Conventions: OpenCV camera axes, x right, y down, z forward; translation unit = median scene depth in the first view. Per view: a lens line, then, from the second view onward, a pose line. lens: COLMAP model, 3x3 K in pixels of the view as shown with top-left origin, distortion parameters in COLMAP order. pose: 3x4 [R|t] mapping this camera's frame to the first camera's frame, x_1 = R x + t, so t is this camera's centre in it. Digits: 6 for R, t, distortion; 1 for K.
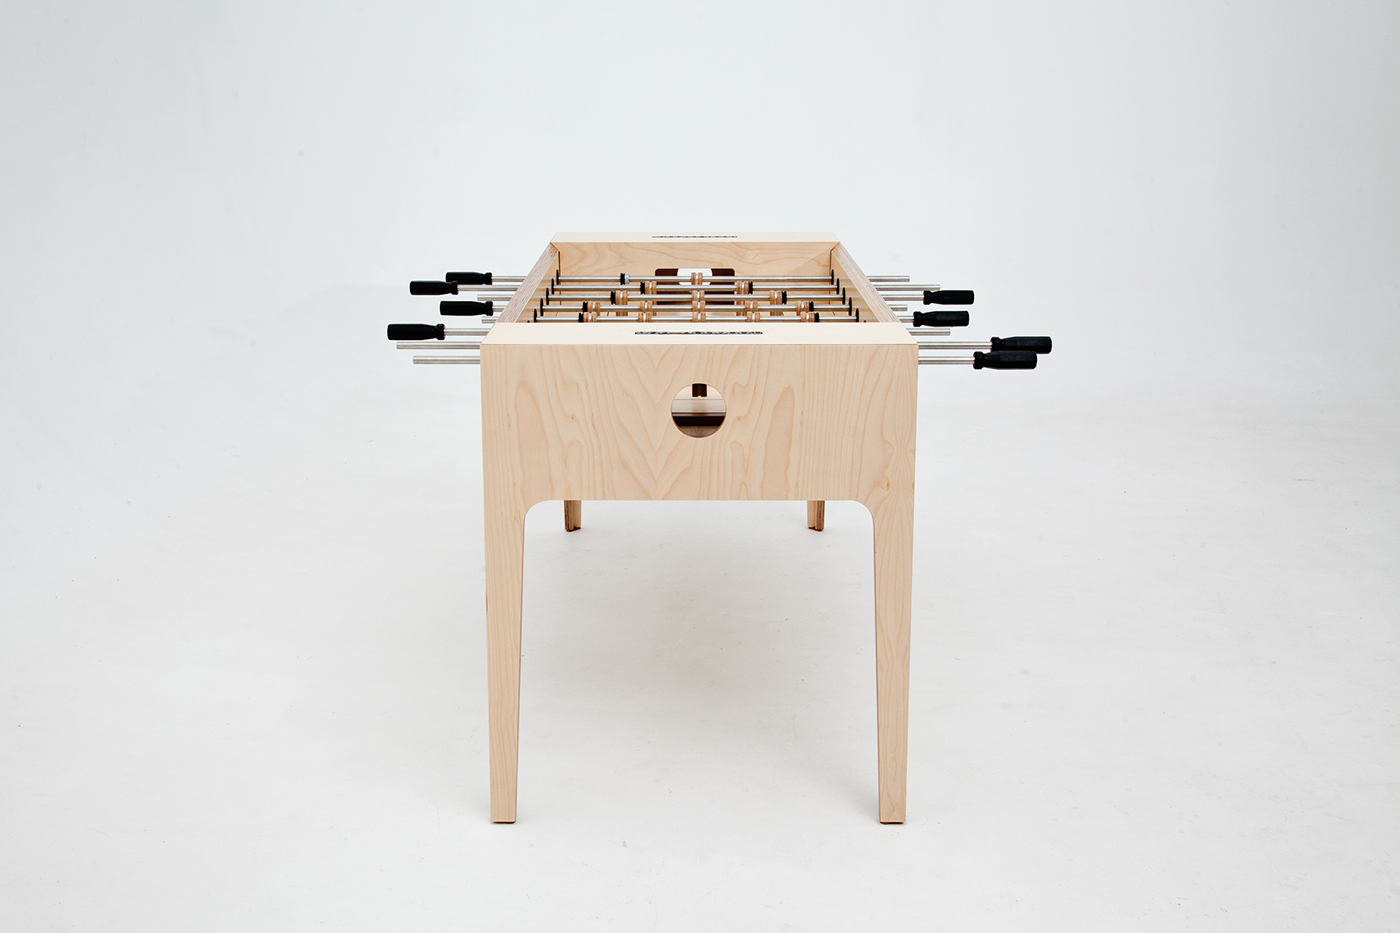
lens RADIAL K [[1493.3, 0, 694.0], [0, 1493.3, 473.6], [0, 0, 1]] dist [0.030127, 0.000000]
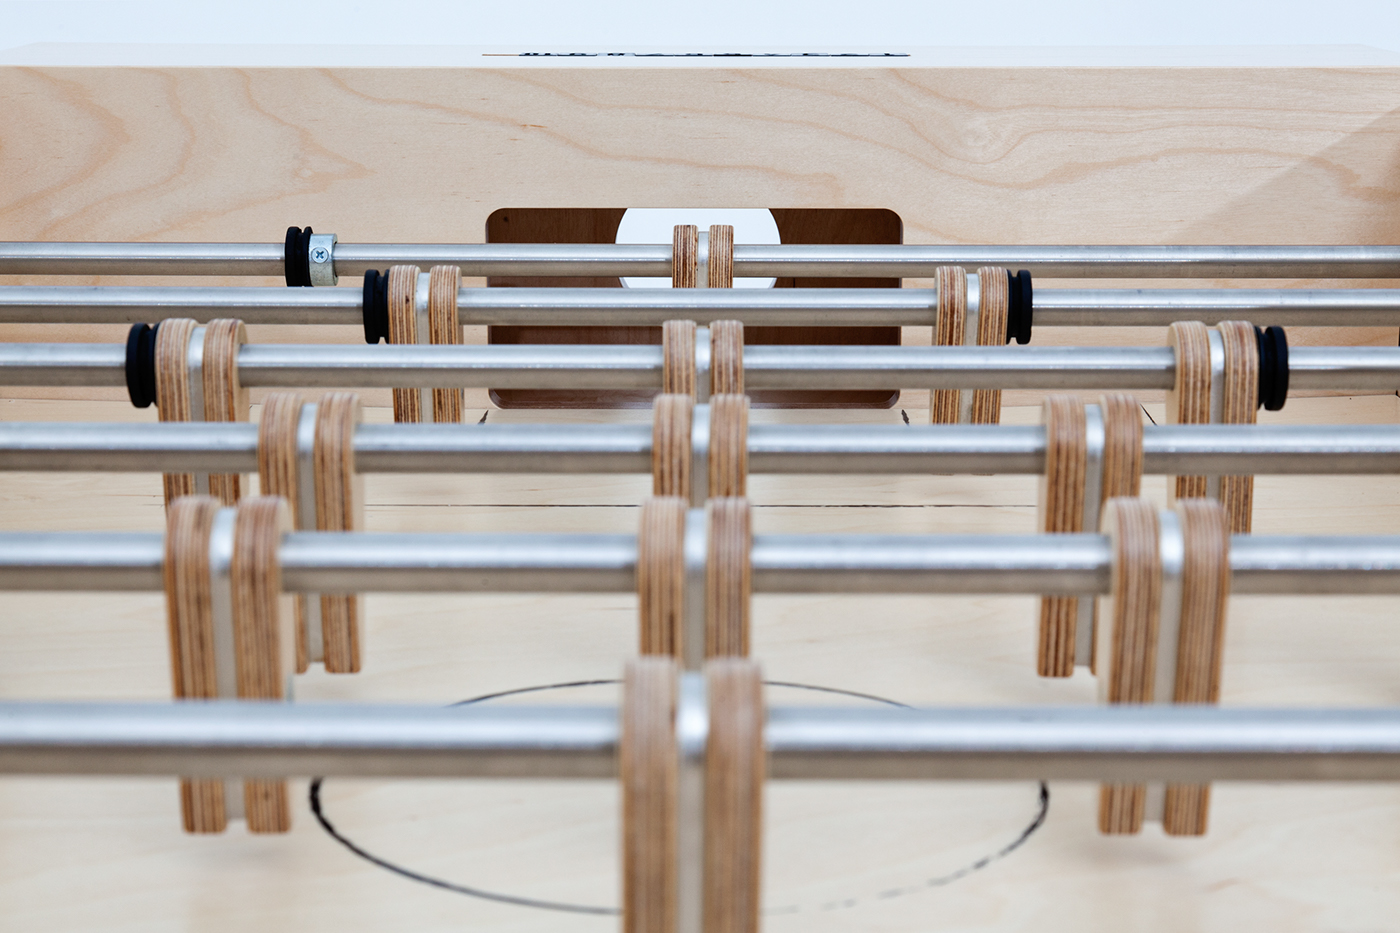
lens RADIAL K [[2667.9, 0, 696.9], [0, 2667.9, 465.7], [0, 0, 1]] dist [0.046659, 0.000000]
pose [[0.999933, 0.003581, -0.011019, 0.005335], [-0.004330, 0.997624, -0.068760, -0.089255], [0.010747, 0.068803, 0.997572, 0.730495]]
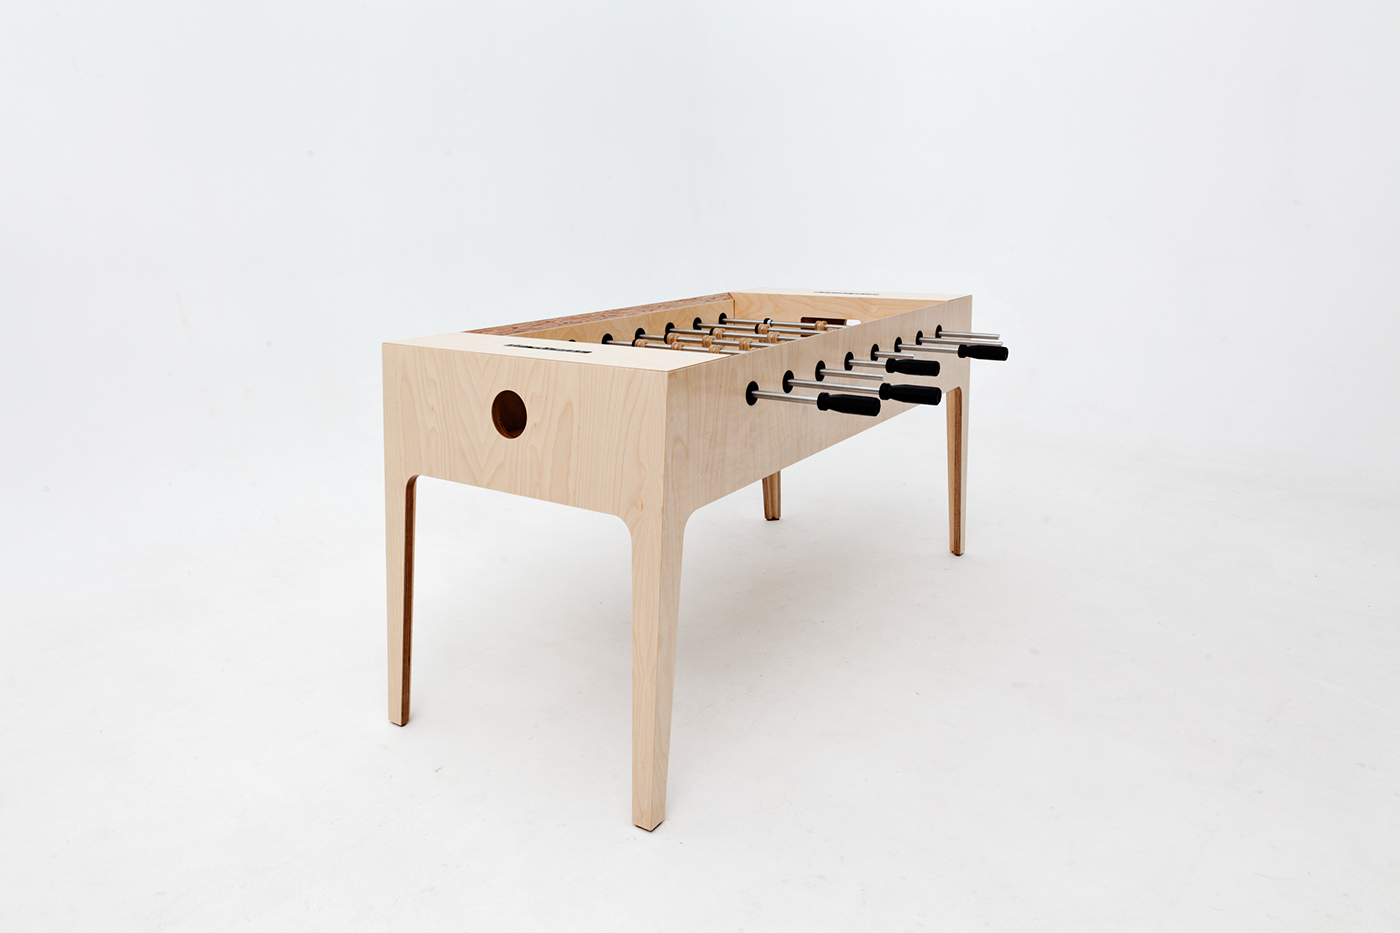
lens RADIAL K [[934.1, 0, 711.6], [0, 934.1, 467.7], [0, 0, 1]] dist [0.002401, 0.006336]
pose [[0.837732, 0.135830, -0.528919, 0.369120], [-0.138130, 0.989781, 0.035405, -0.035086], [0.528323, 0.043400, 0.847934, 0.350314]]
